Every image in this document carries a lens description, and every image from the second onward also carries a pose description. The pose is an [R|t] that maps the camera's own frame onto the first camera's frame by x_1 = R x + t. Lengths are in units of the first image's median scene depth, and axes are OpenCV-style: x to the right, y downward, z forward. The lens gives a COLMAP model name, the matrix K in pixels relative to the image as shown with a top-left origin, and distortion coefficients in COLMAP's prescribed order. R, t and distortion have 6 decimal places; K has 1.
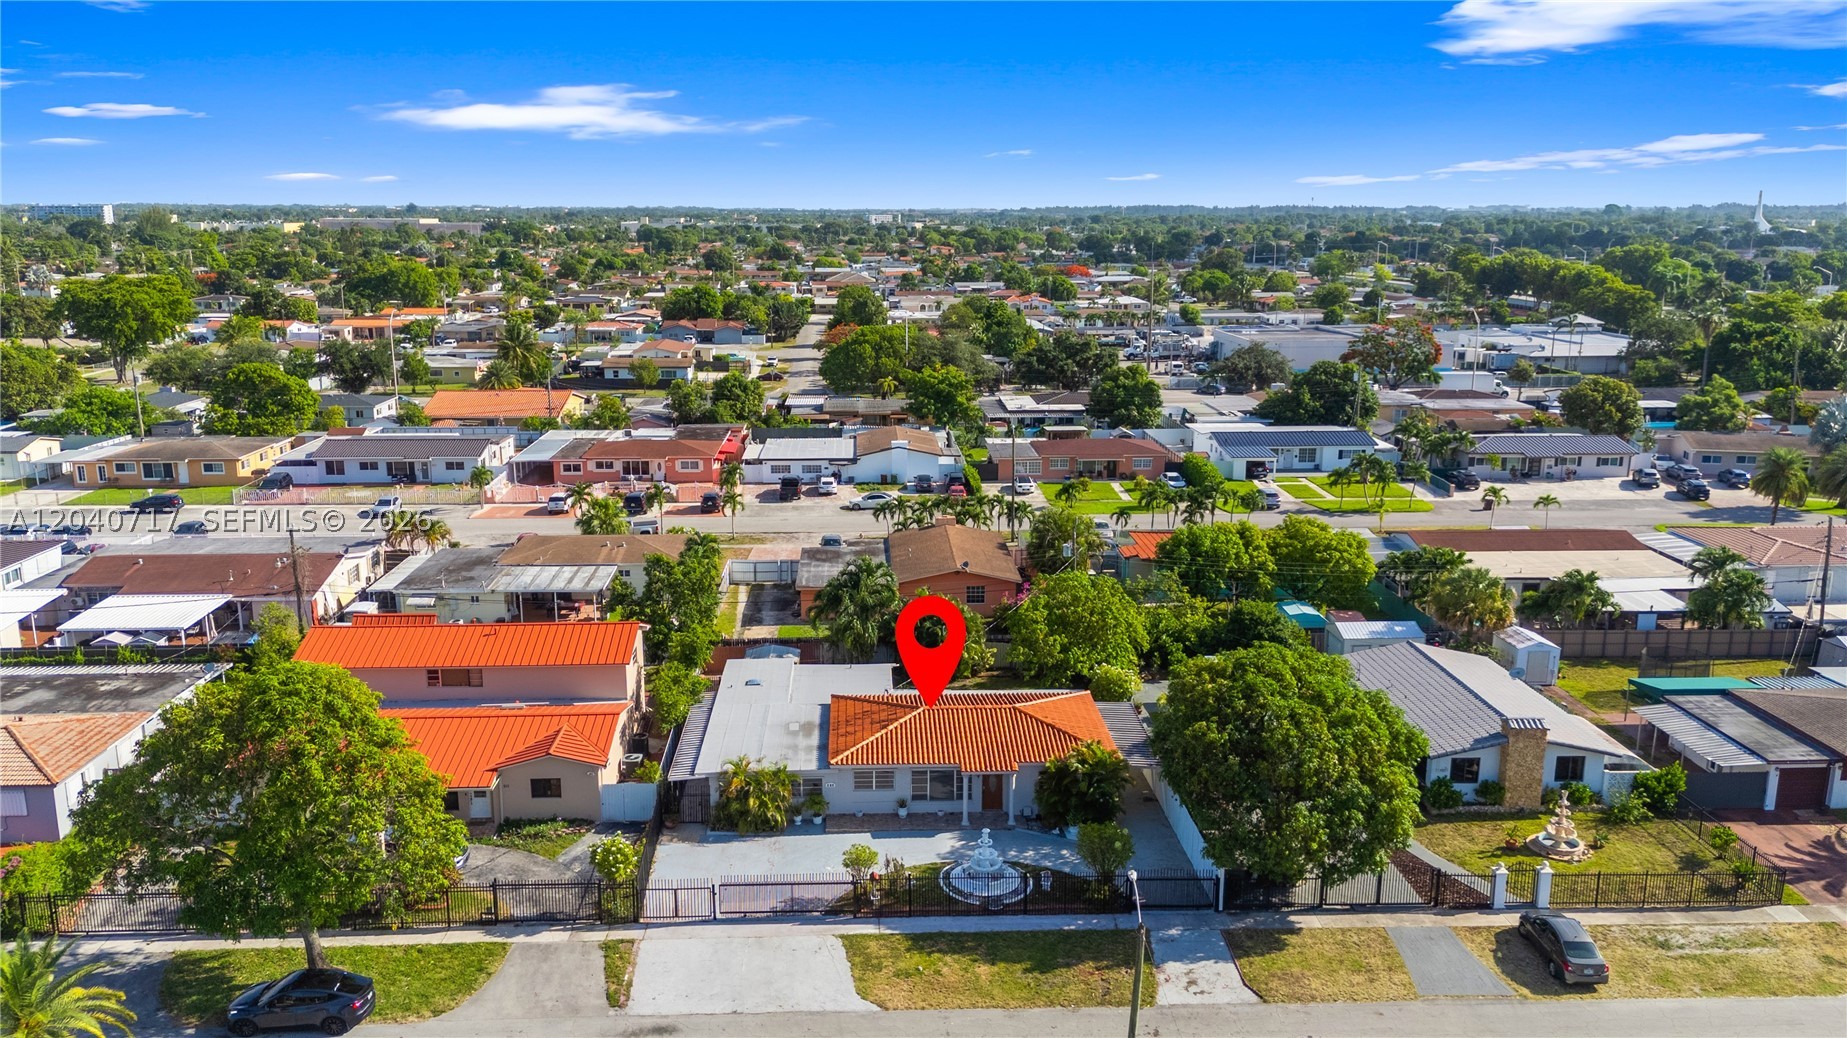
lens RADIAL K [[1379.6, 0, 925.2], [0, 1379.6, 513.9], [0, 0, 1]] dist [0.056726, -0.060695]
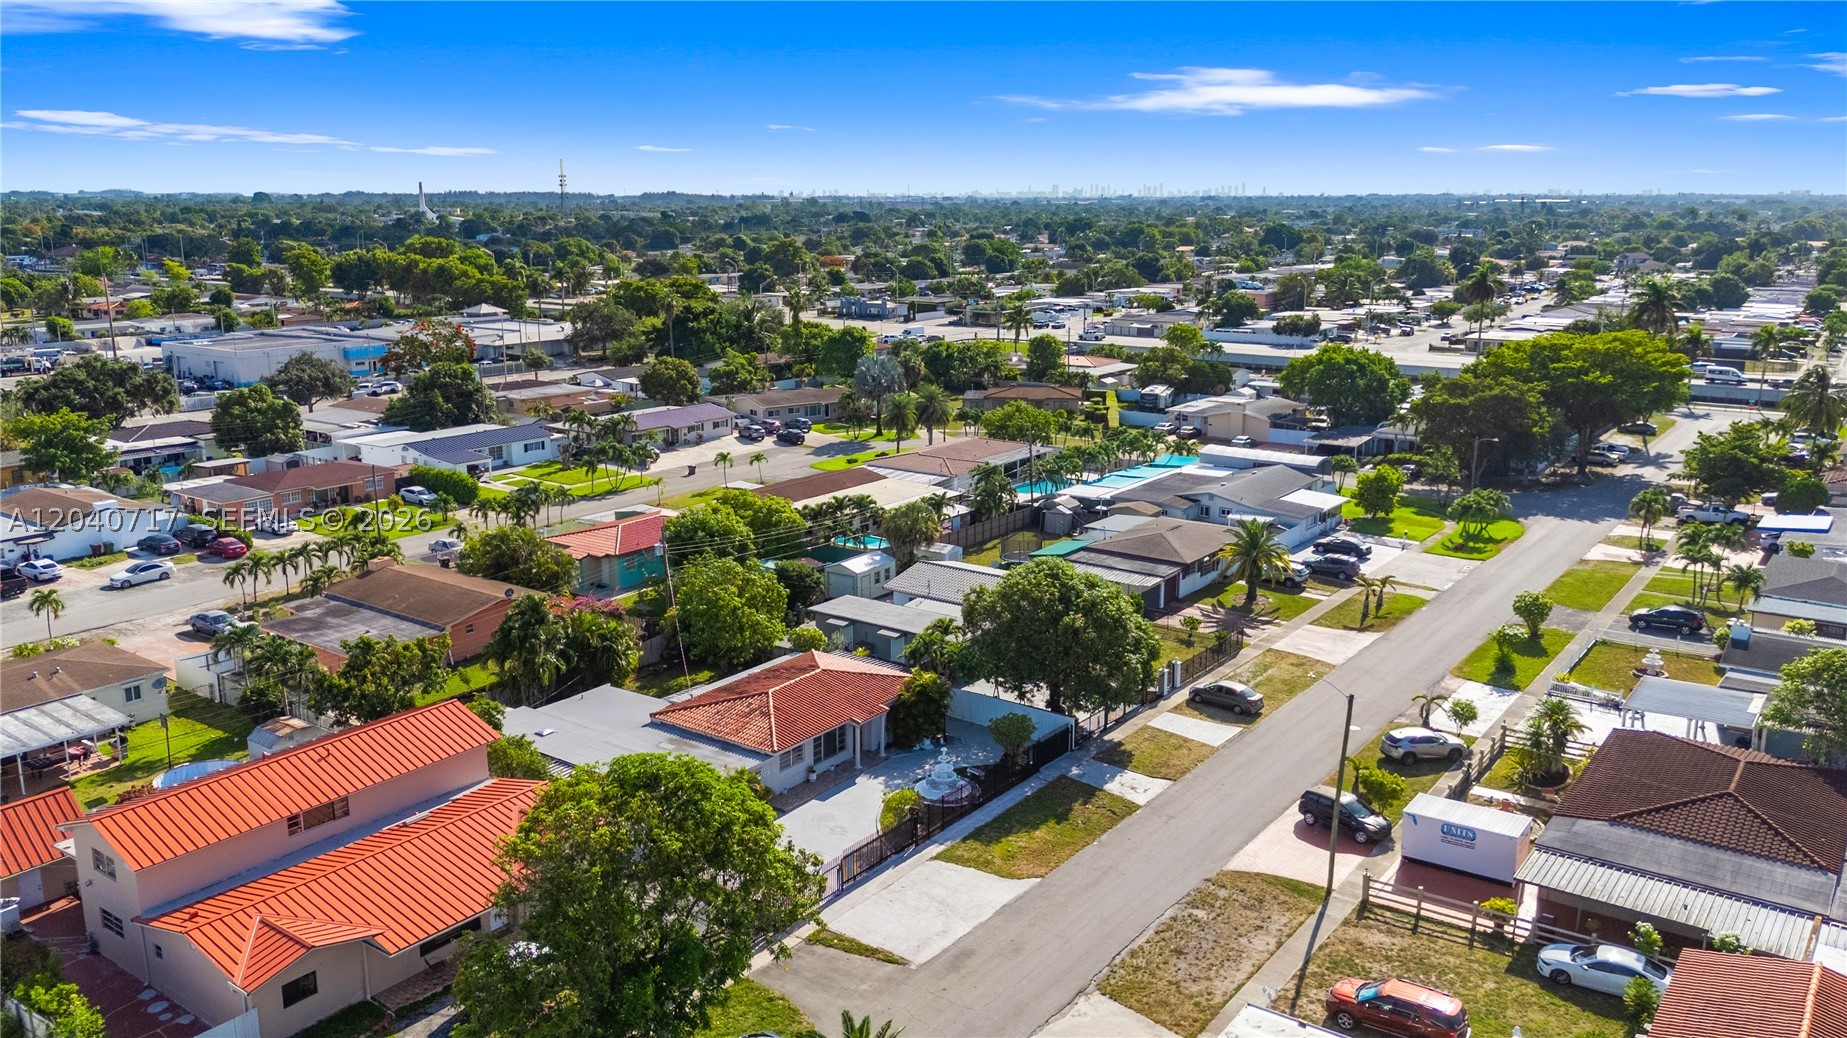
lens RADIAL K [[1379.6, 0, 925.2], [0, 1379.6, 513.9], [0, 0, 1]] dist [0.056726, -0.060695]
pose [[0.628382, -0.172905, 0.758446, -0.868179], [0.166204, 0.982313, 0.086238, -0.089257], [-0.759943, 0.071866, 0.646005, 0.192372]]
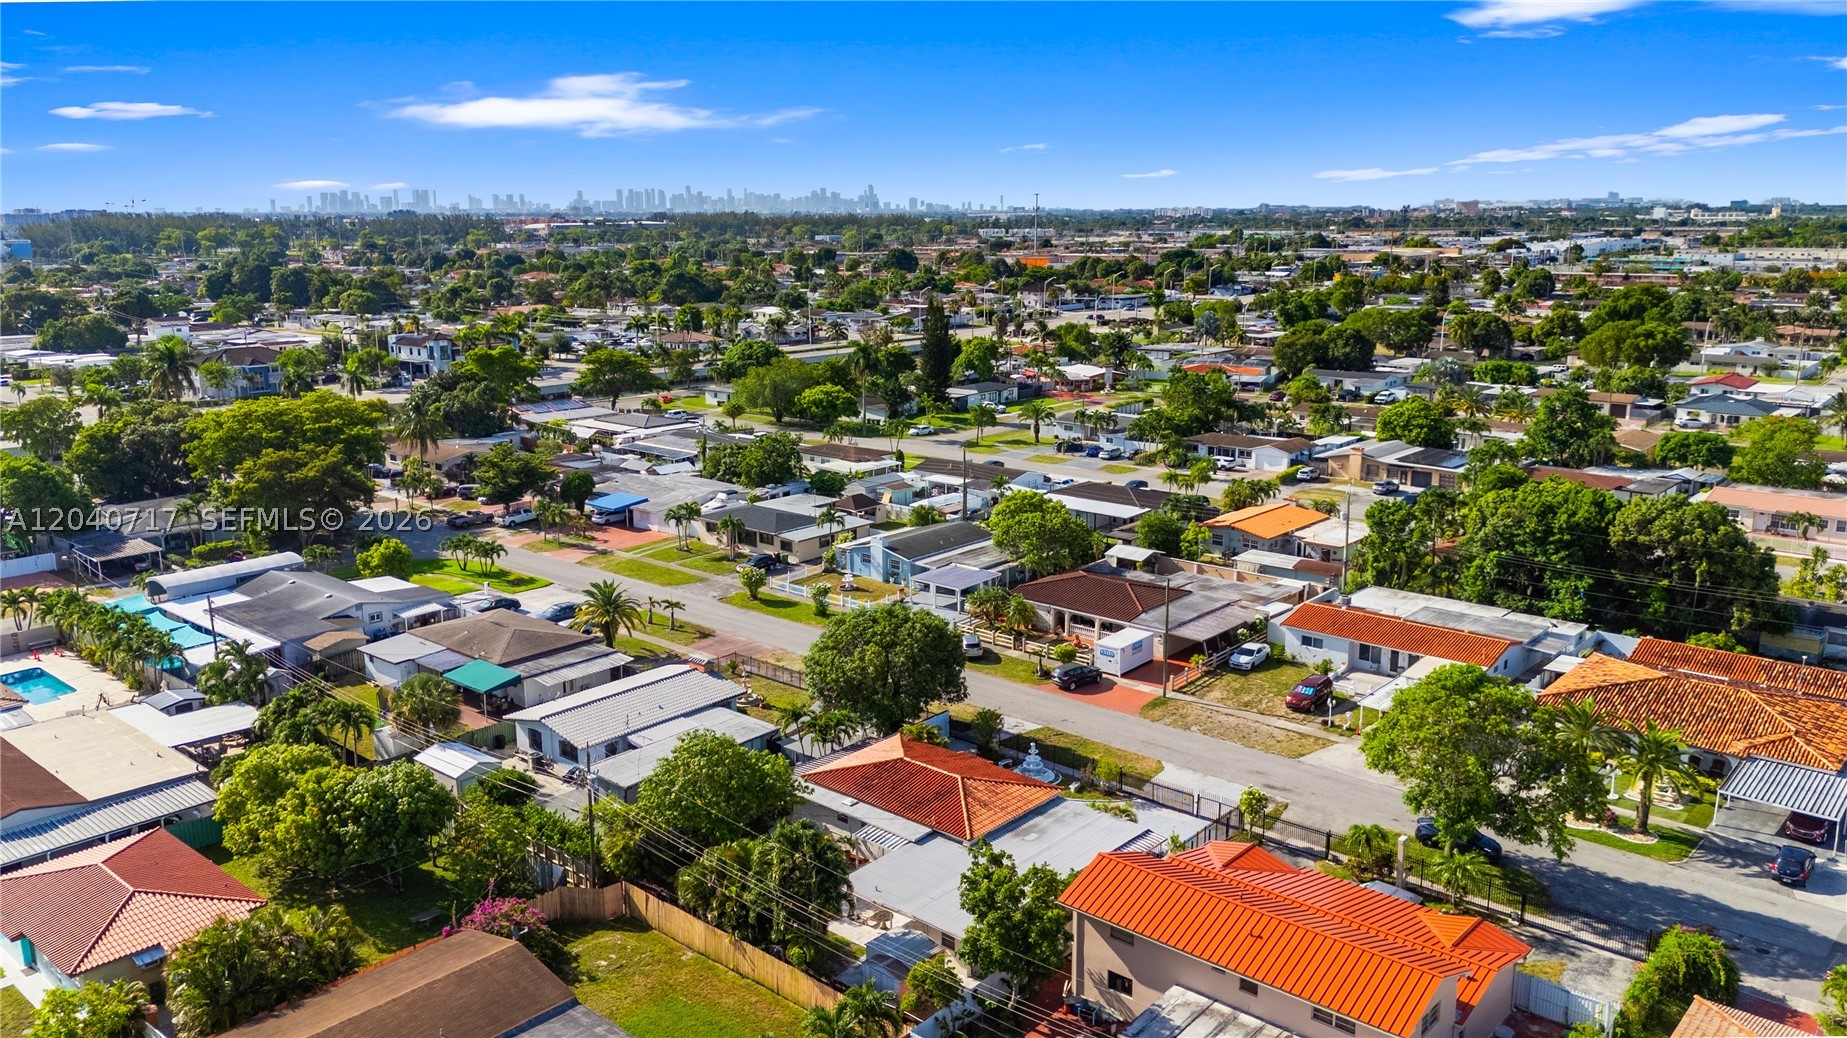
lens RADIAL K [[1379.6, 0, 925.2], [0, 1379.6, 513.9], [0, 0, 1]] dist [0.056726, -0.060695]
pose [[-0.720377, -0.150621, 0.677031, -0.891914], [0.151174, 0.918569, 0.365210, -0.607953], [-0.676907, 0.365438, -0.638945, 1.986452]]
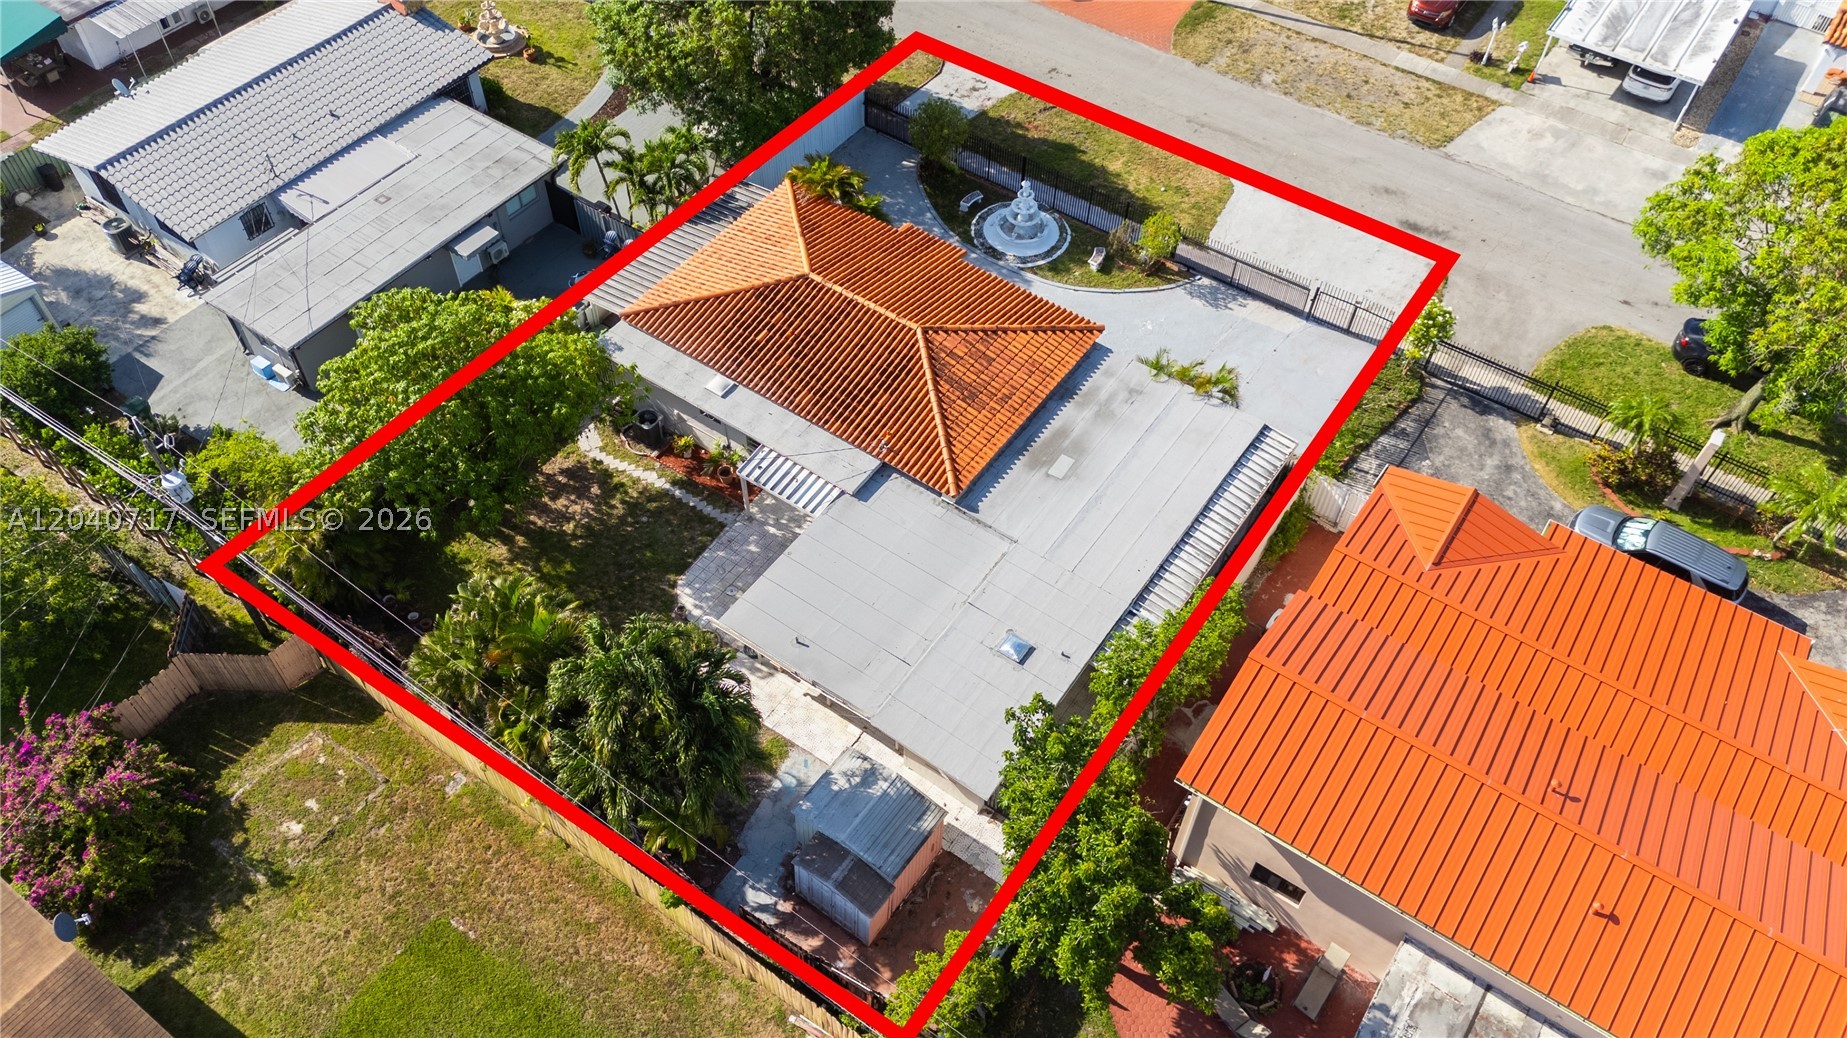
lens RADIAL K [[1379.6, 0, 925.2], [0, 1379.6, 513.9], [0, 0, 1]] dist [0.056726, -0.060695]
pose [[-0.794973, -0.479539, 0.371565, -0.337979], [0.108877, 0.489764, 0.865030, -0.448700], [-0.596794, 0.728131, -0.337138, 1.489075]]
